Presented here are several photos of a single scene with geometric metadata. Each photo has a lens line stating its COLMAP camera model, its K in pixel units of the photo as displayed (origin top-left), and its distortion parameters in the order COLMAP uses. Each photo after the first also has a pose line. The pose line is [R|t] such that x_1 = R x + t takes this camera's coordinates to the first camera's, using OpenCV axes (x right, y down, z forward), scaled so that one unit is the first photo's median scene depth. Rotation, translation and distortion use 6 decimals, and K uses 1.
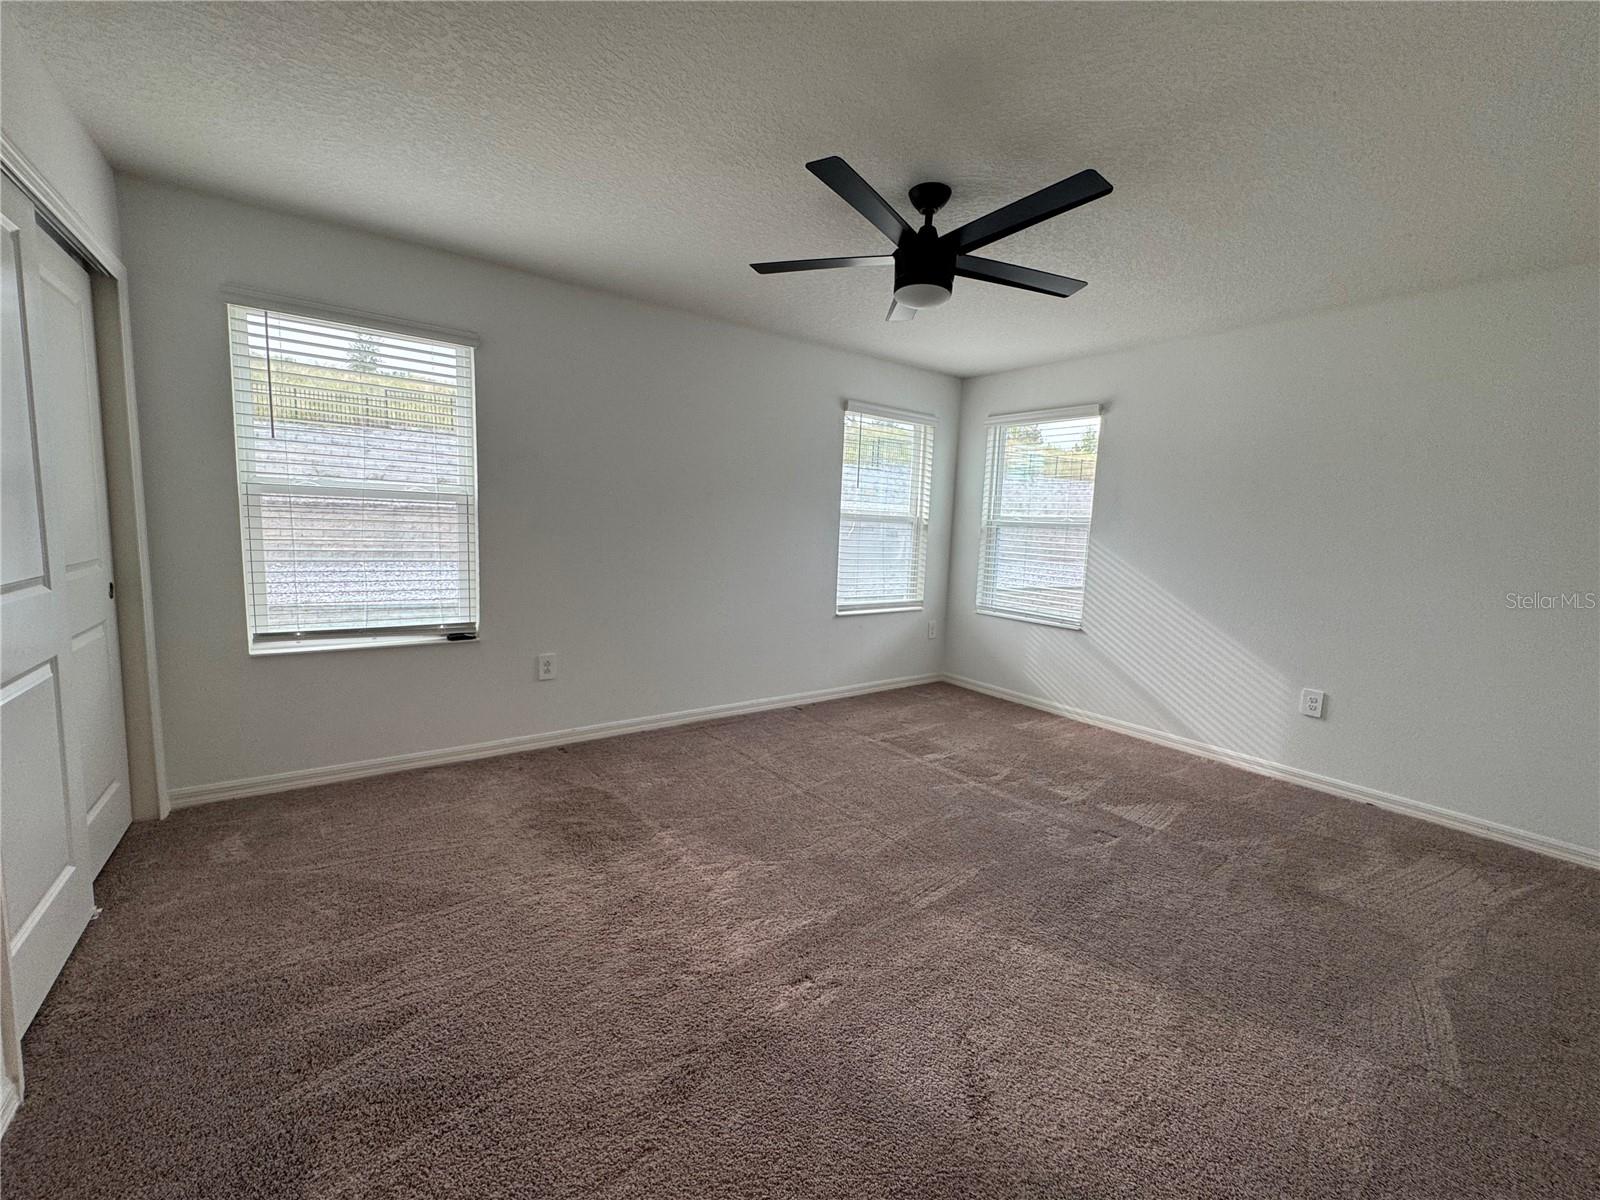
lens RADIAL K [[638.9, 0, 800.0], [0, 638.9, 600.0], [0, 0, 1]] dist [-0.005538, 0.000134]
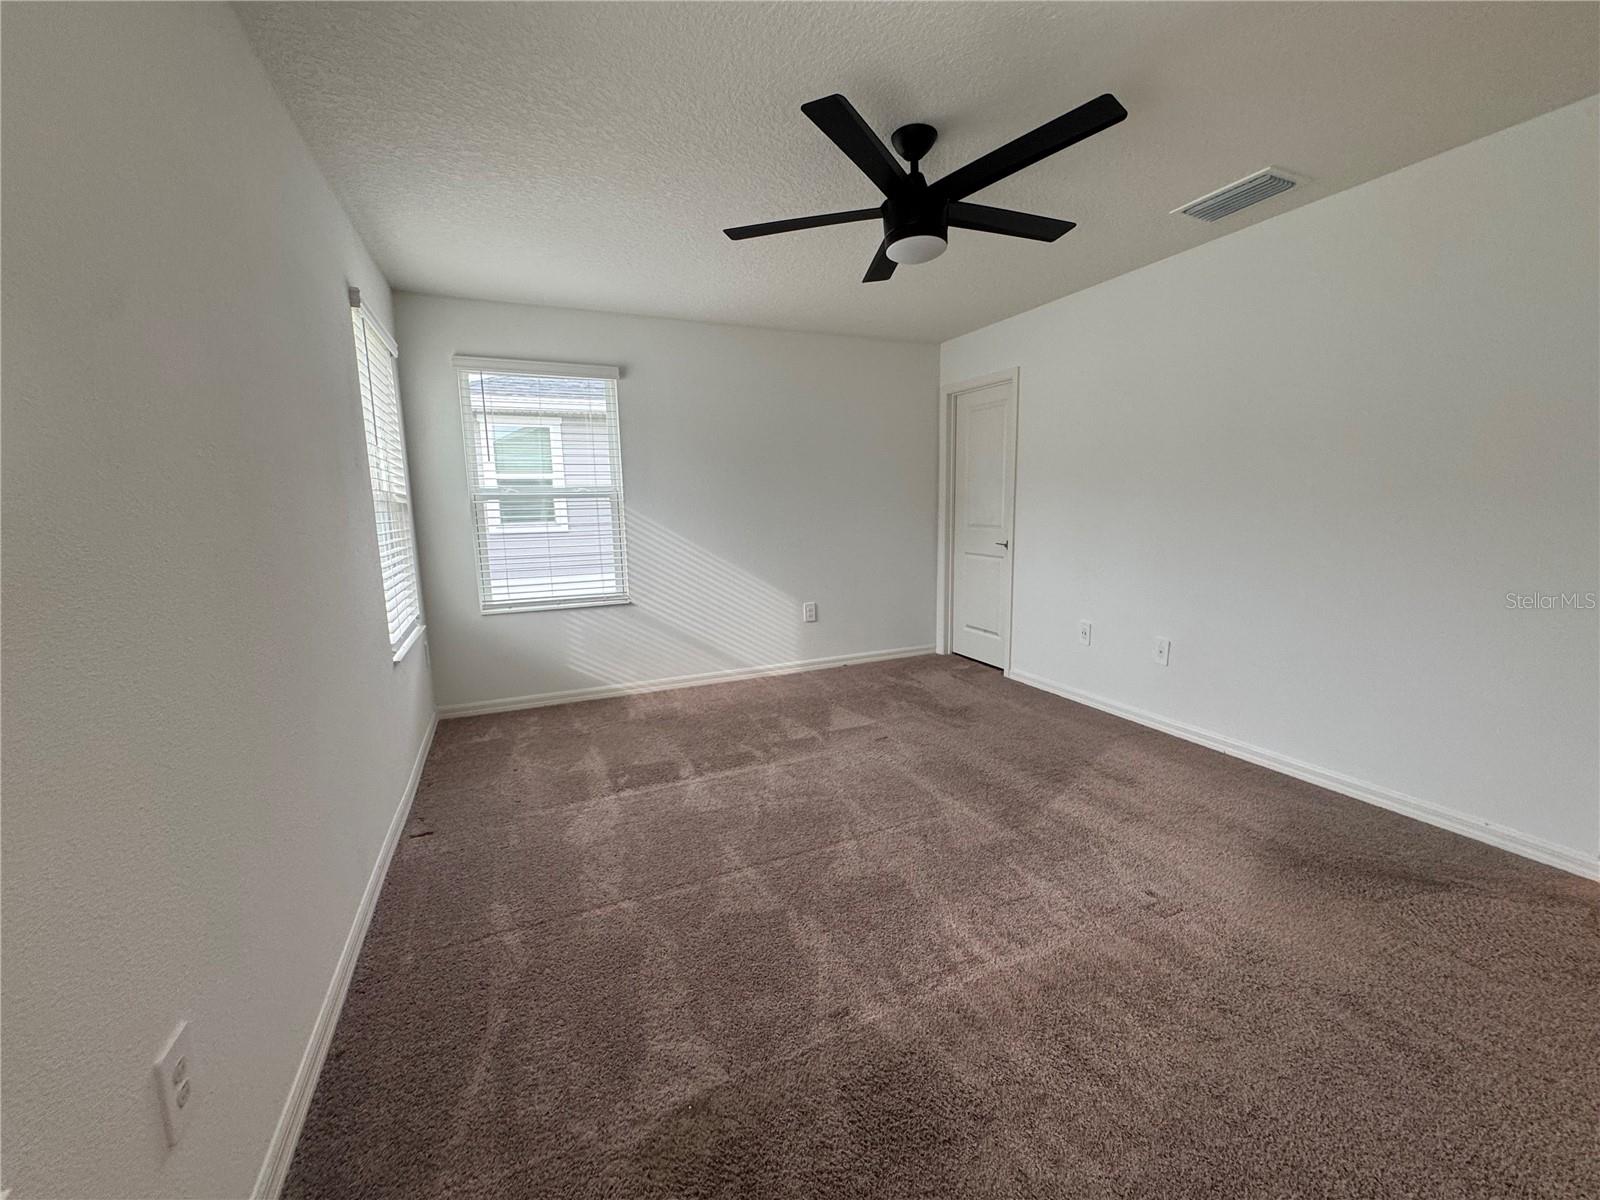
lens RADIAL K [[638.9, 0, 800.0], [0, 638.9, 600.0], [0, 0, 1]] dist [-0.005538, 0.000134]
pose [[0.206096, -0.190656, 0.959779, -0.535200], [0.142206, 0.976258, 0.163393, -0.096280], [-0.968144, 0.102812, 0.228315, 0.639937]]
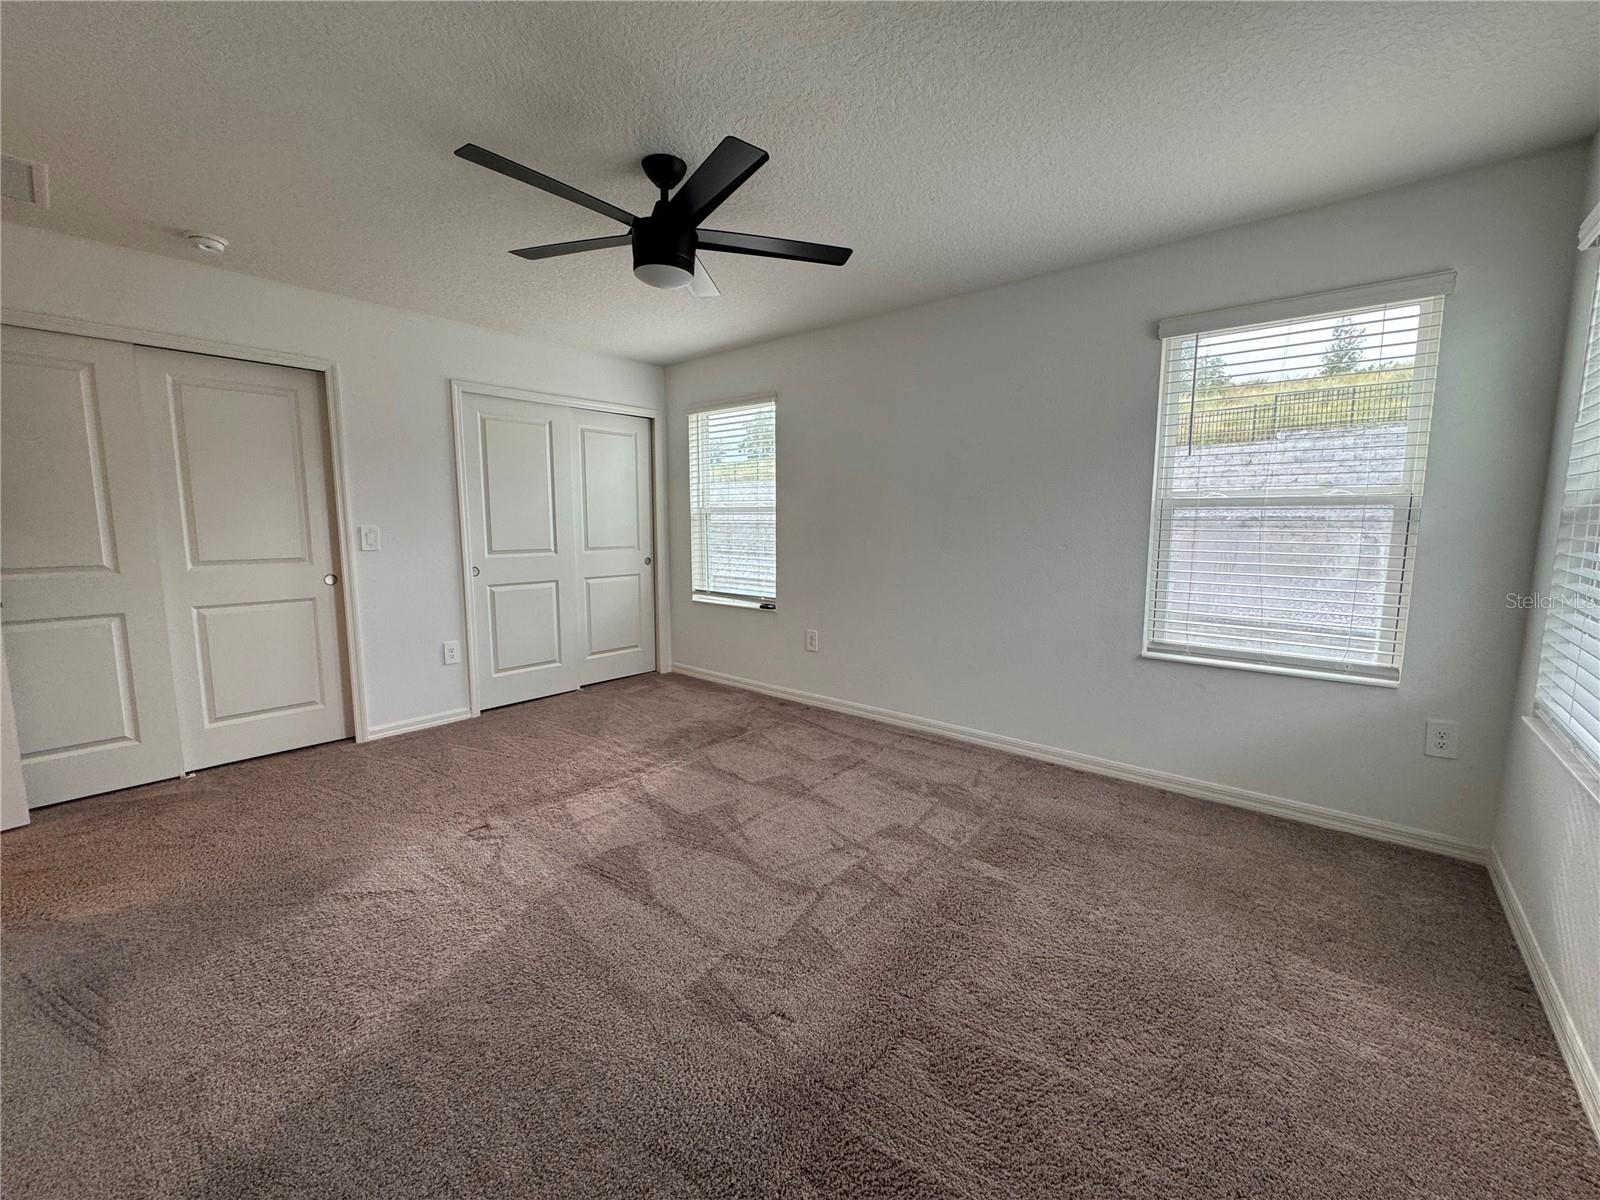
lens RADIAL K [[640.6, 0, 800.0], [0, 640.6, 600.0], [0, 0, 1]] dist [0.000003, -0.000102]
pose [[0.239842, 0.085959, -0.966999, 0.776895], [-0.103432, 0.992666, 0.062586, -0.048603], [0.965286, 0.085007, 0.246974, 0.638134]]
